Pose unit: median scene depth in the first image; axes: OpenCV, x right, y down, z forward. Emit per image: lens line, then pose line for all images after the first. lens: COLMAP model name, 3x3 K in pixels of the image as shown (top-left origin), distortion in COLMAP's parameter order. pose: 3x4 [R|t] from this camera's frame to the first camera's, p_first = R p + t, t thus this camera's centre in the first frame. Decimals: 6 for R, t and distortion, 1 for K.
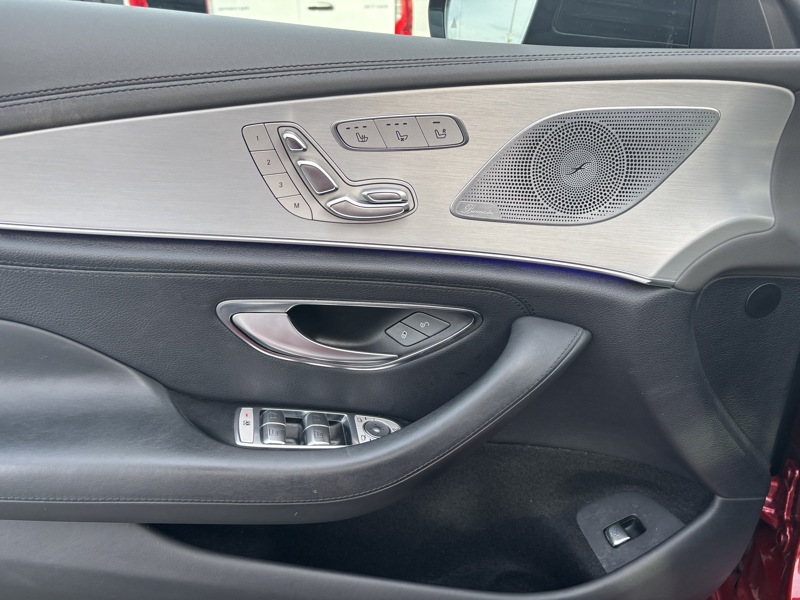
lens RADIAL K [[603.9, 0, 399.4], [0, 603.9, 300.9], [0, 0, 1]] dist [0.004437, -0.026859]
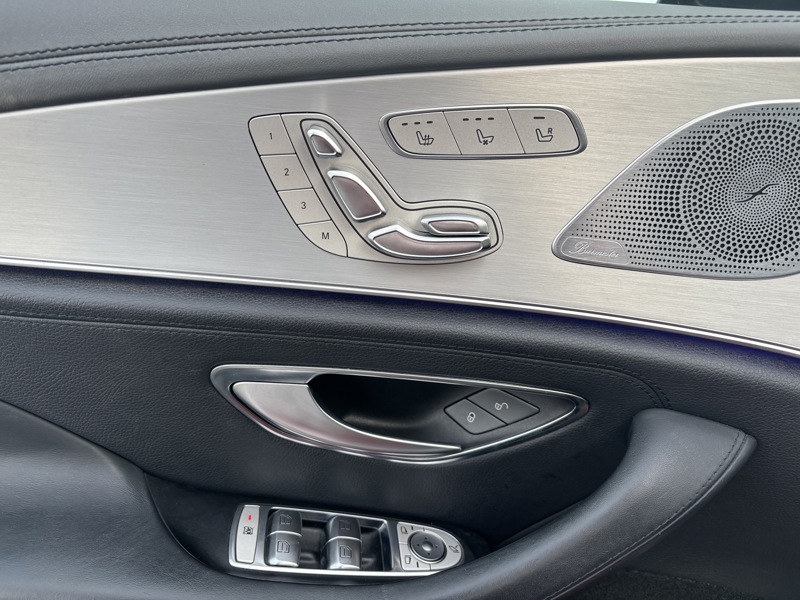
lens RADIAL K [[603.9, 0, 399.4], [0, 603.9, 301.7], [0, 0, 1]] dist [0.004437, -0.026859]
pose [[0.995355, 0.041790, -0.086727, -0.023271], [-0.043804, 0.998810, -0.021453, -0.070832], [0.085727, 0.025152, 0.996001, 0.320422]]
